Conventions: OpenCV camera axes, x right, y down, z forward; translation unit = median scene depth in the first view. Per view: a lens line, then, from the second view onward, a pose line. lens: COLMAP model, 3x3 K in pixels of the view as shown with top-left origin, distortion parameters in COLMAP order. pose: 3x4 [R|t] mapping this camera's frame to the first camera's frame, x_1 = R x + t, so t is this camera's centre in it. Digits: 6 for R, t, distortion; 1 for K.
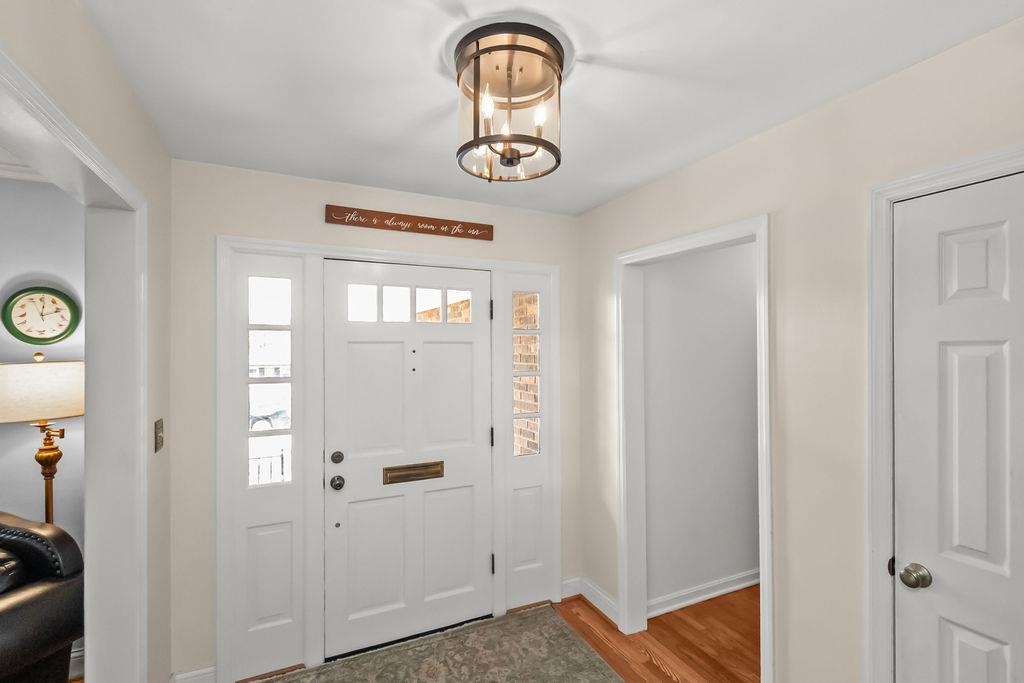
lens RADIAL K [[465.5, 0, 513.0], [0, 465.5, 347.5], [0, 0, 1]] dist [0.005974, -0.001250]
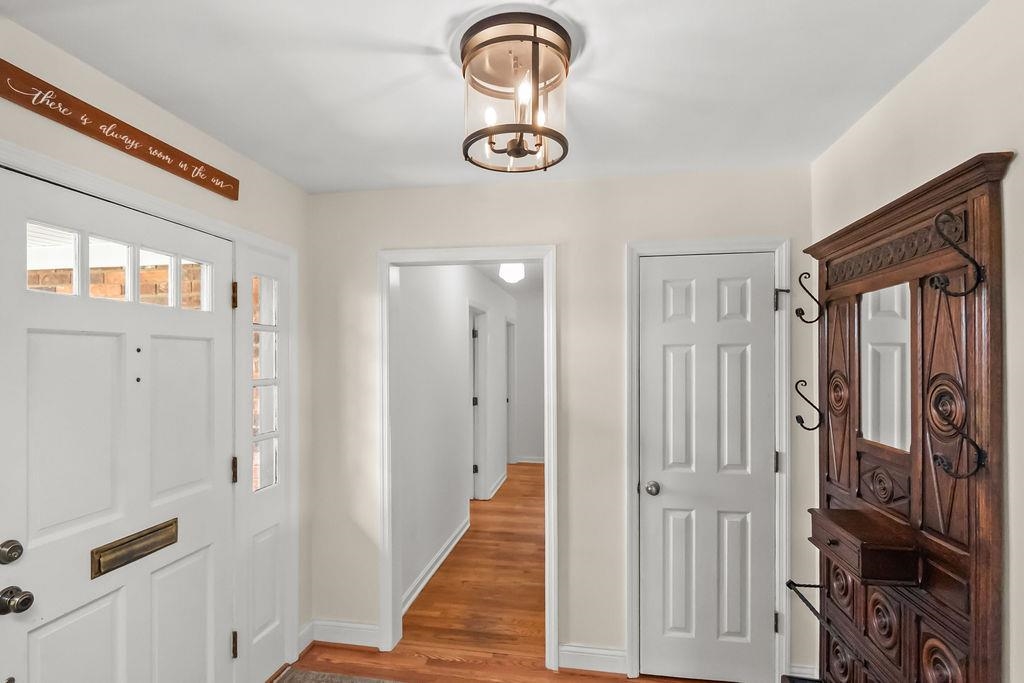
lens RADIAL K [[514.3, 0, 491.8], [0, 514.3, 359.3], [0, 0, 1]] dist [0.002515, -0.001786]
pose [[0.585525, -0.000074, 0.810655, -0.494176], [0.002048, 0.999997, -0.001388, 0.021978], [-0.810652, 0.002473, 0.585523, 0.218521]]
